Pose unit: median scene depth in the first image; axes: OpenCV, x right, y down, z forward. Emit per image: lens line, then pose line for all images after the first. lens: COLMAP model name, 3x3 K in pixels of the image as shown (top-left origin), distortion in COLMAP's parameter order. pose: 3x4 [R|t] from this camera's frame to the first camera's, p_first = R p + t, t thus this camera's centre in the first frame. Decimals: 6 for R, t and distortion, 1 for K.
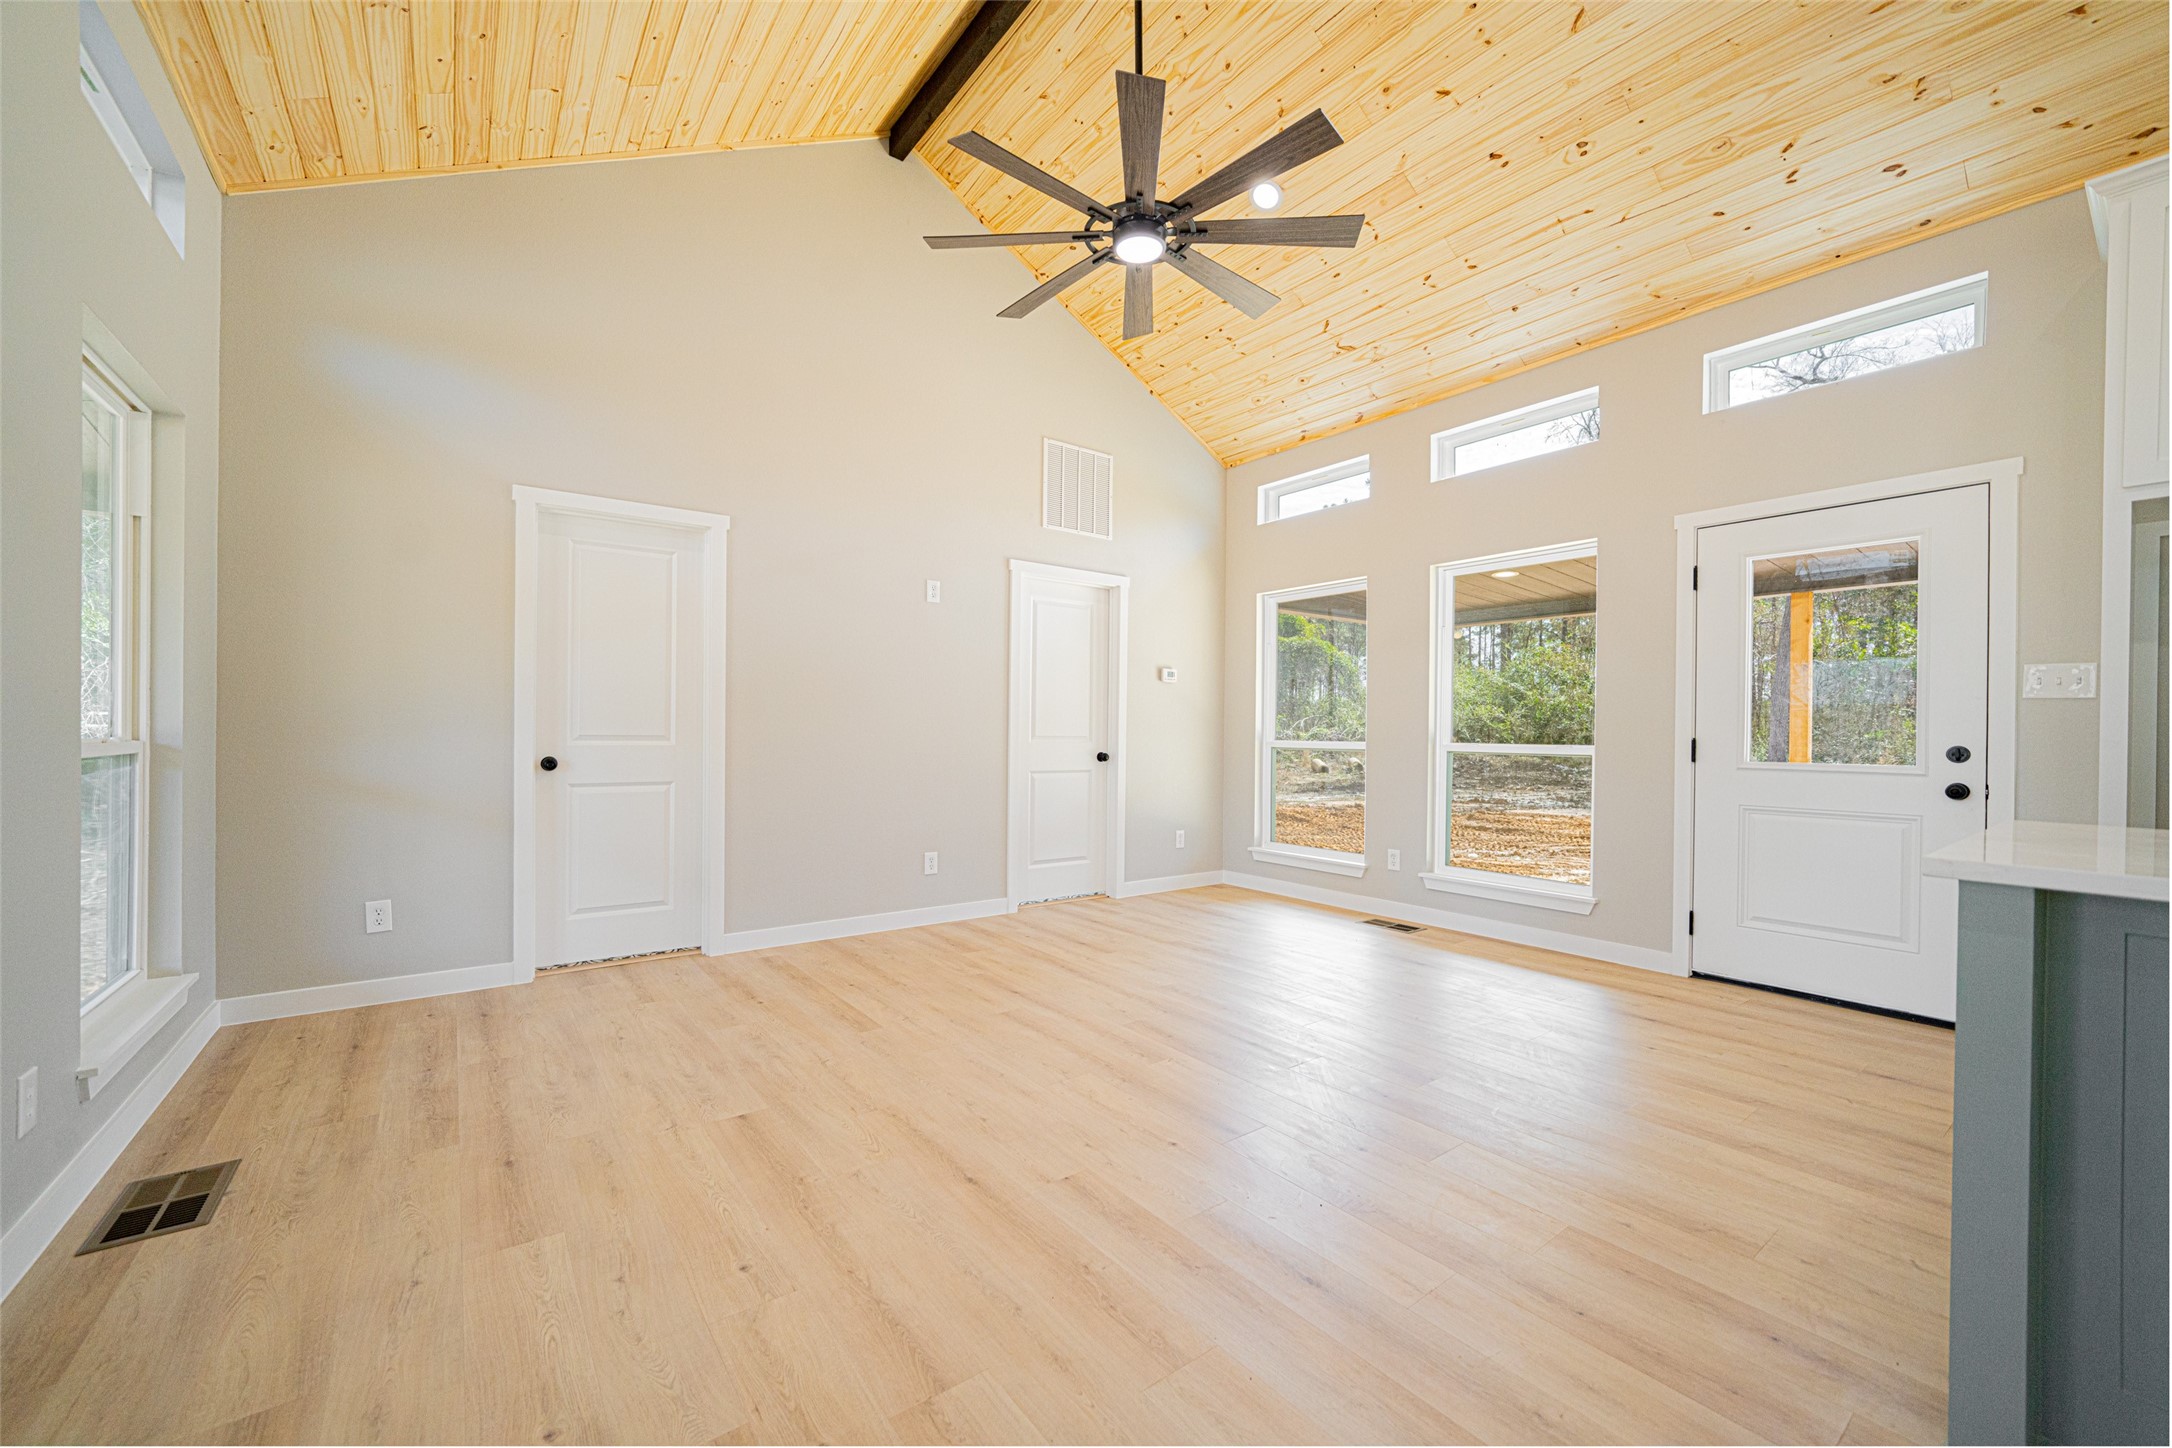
lens RADIAL K [[848.1, 0, 1076.6], [0, 848.1, 734.4], [0, 0, 1]] dist [-0.011676, 0.000030]
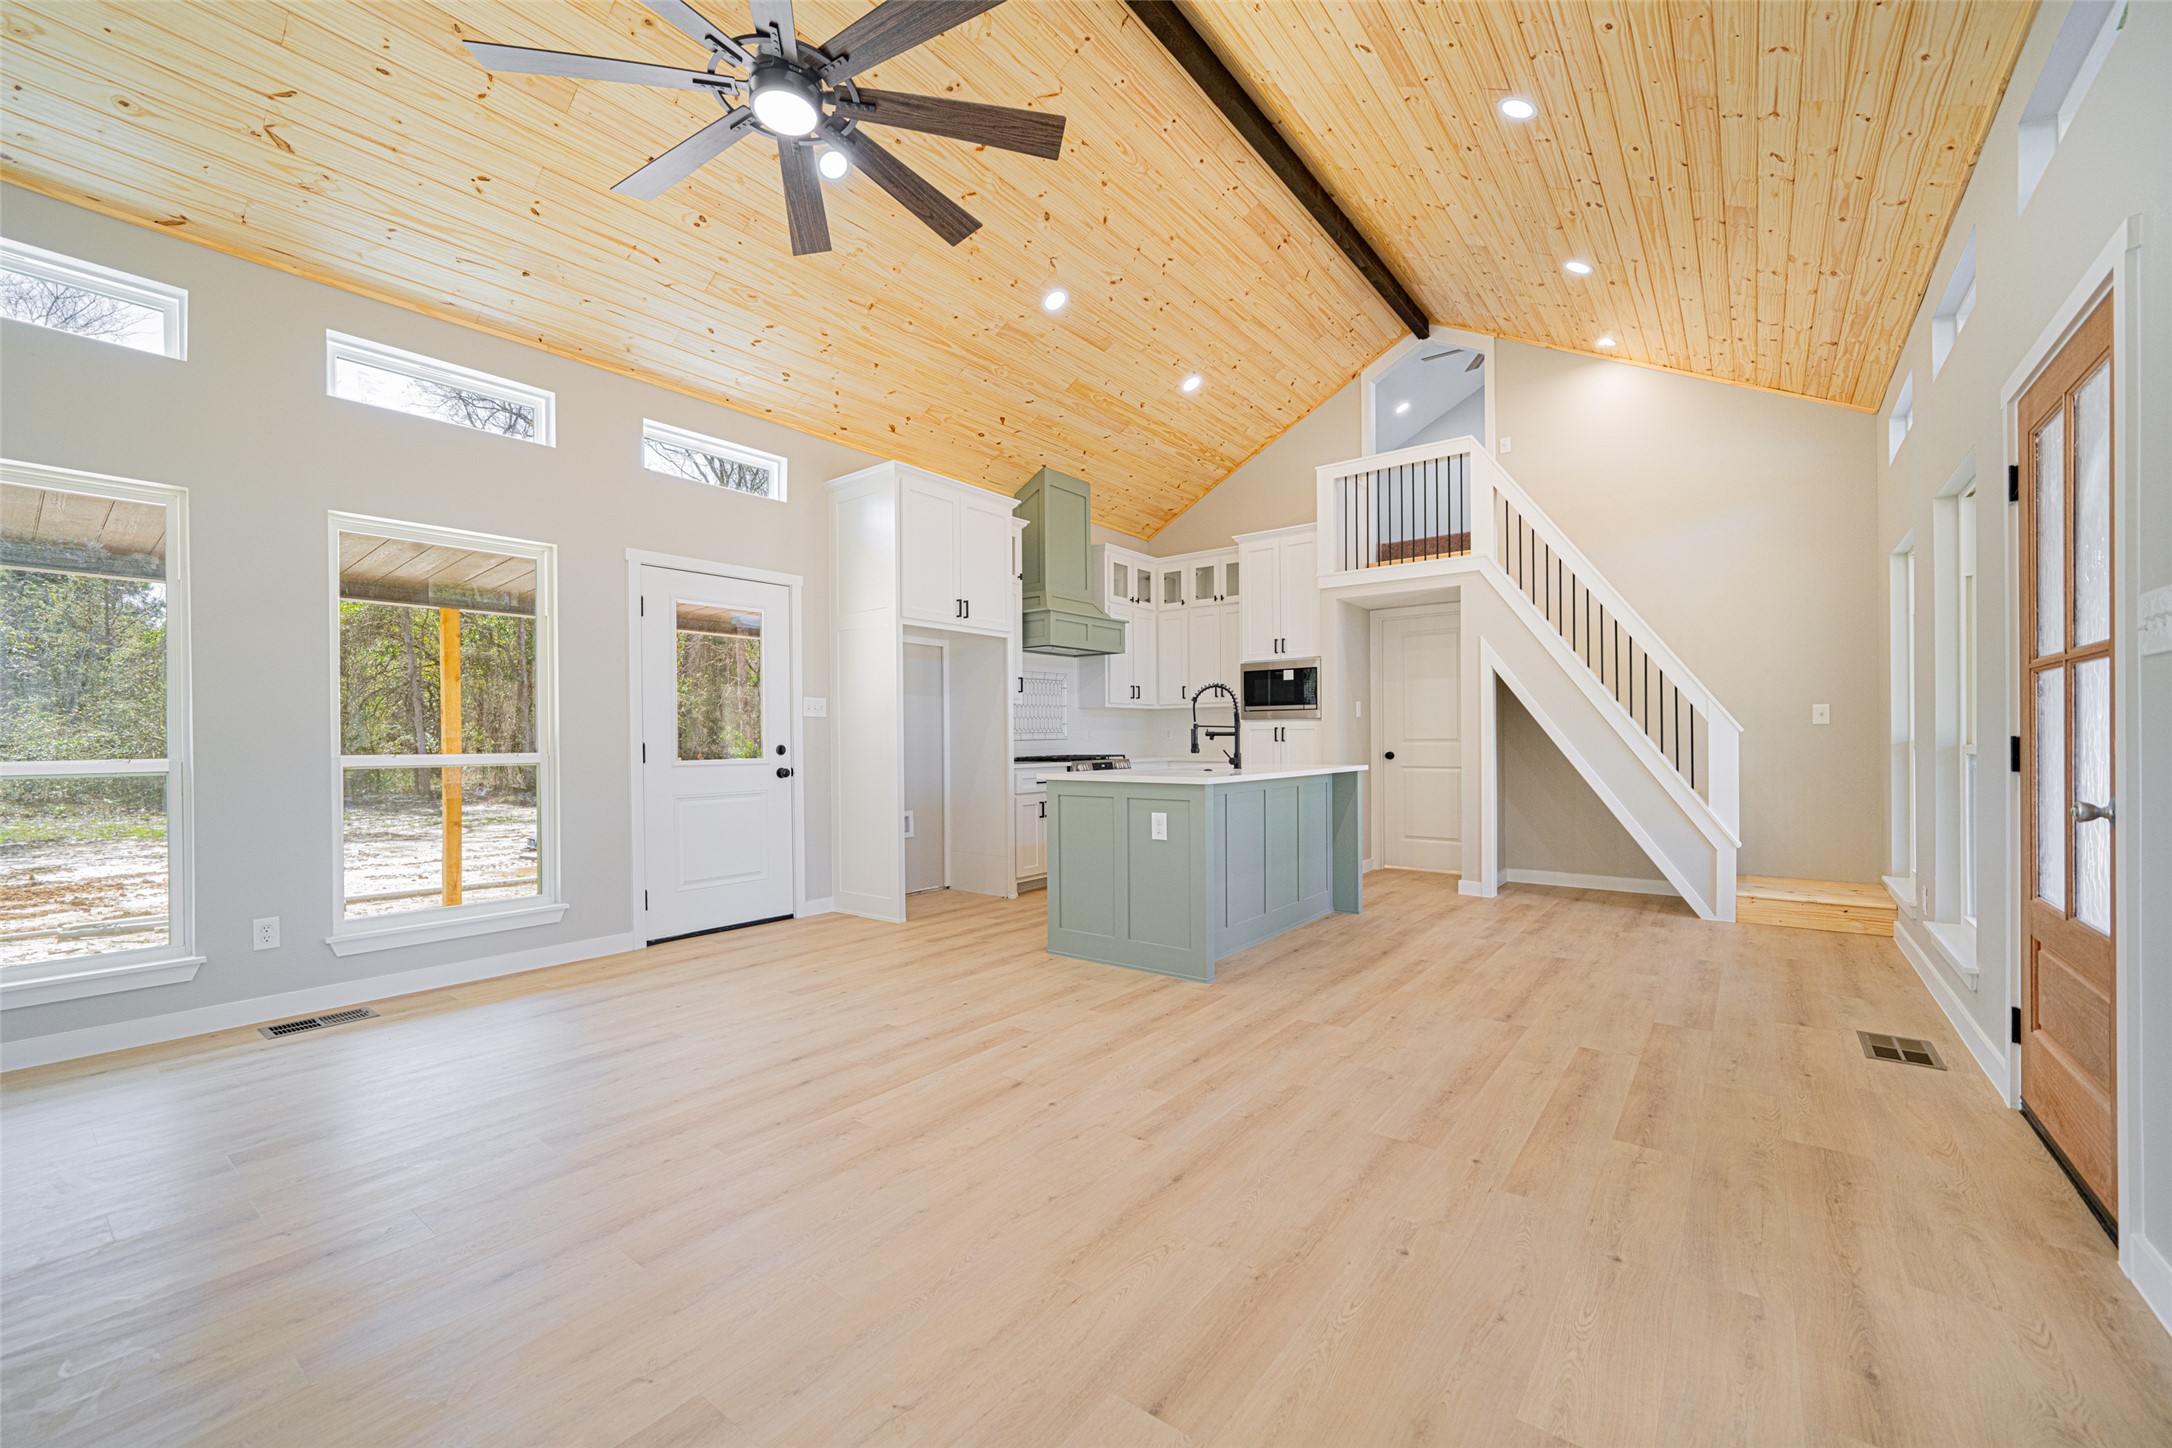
lens RADIAL K [[858.7, 0, 1072.7], [0, 858.7, 739.1], [0, 0, 1]] dist [-0.003008, -0.000042]
pose [[-0.263431, -0.008570, 0.964640, -0.722352], [0.007314, 0.999914, 0.010881, -0.011511], [-0.964650, 0.009922, -0.263346, 0.922067]]
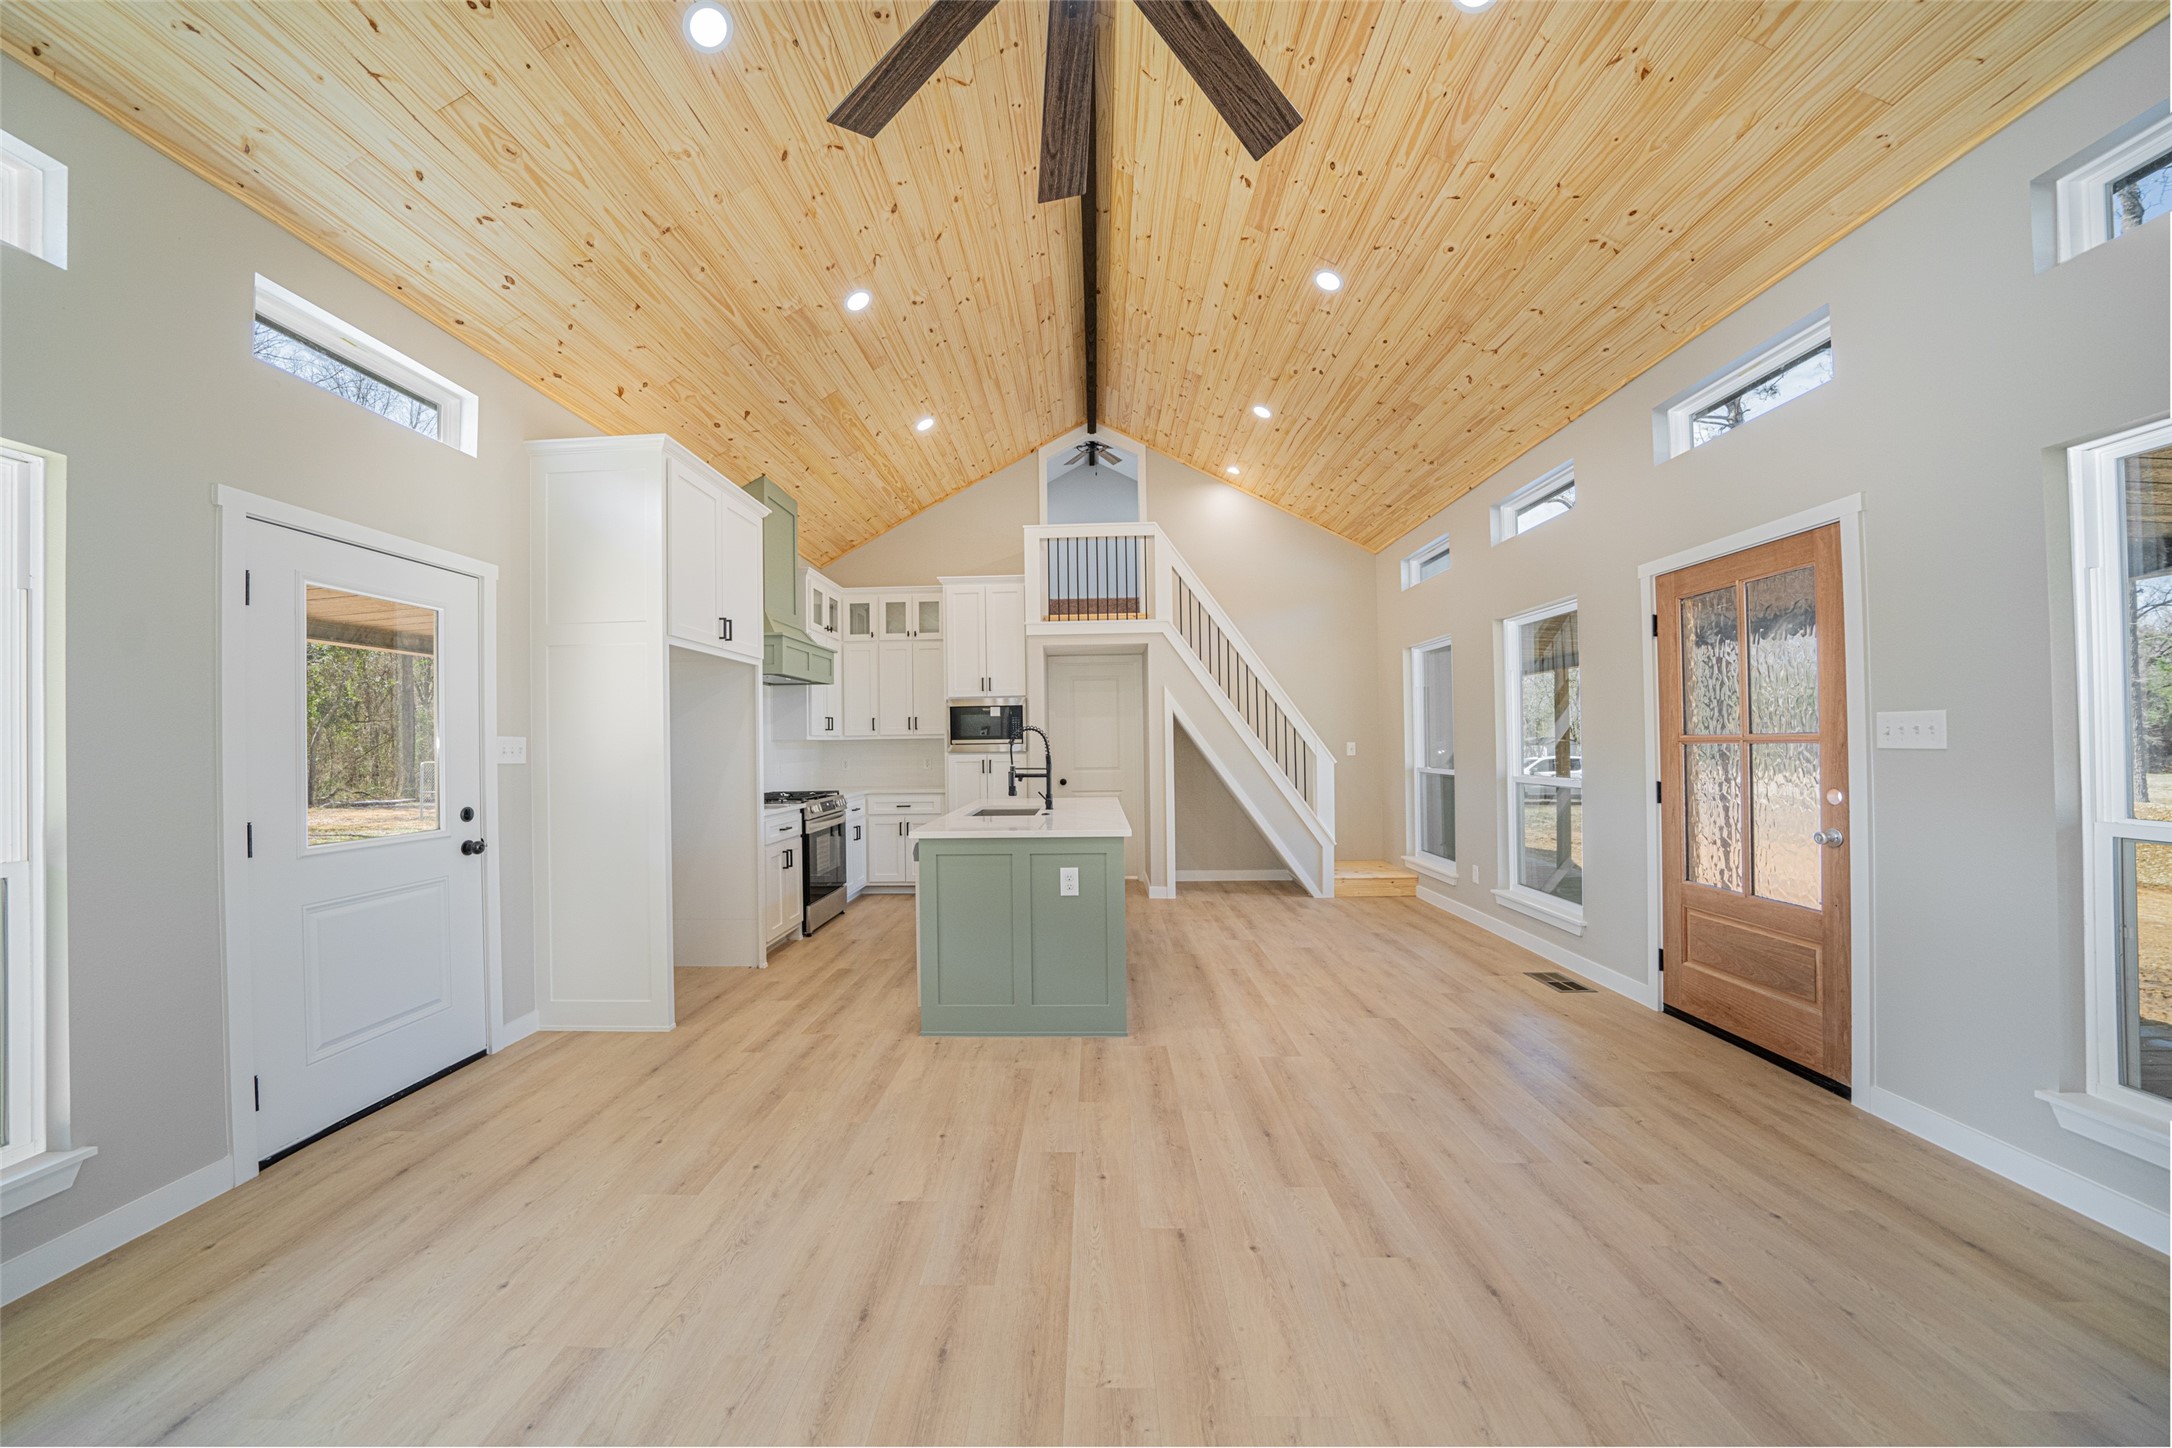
lens RADIAL K [[744.8, 0, 1062.4], [0, 744.8, 736.1], [0, 0, 1]] dist [-0.021560, 0.000006]
pose [[-0.774263, 0.009437, 0.632793, -0.183649], [0.009197, 0.999951, -0.003660, -0.071658], [-0.632797, 0.002986, -0.774312, 1.296107]]
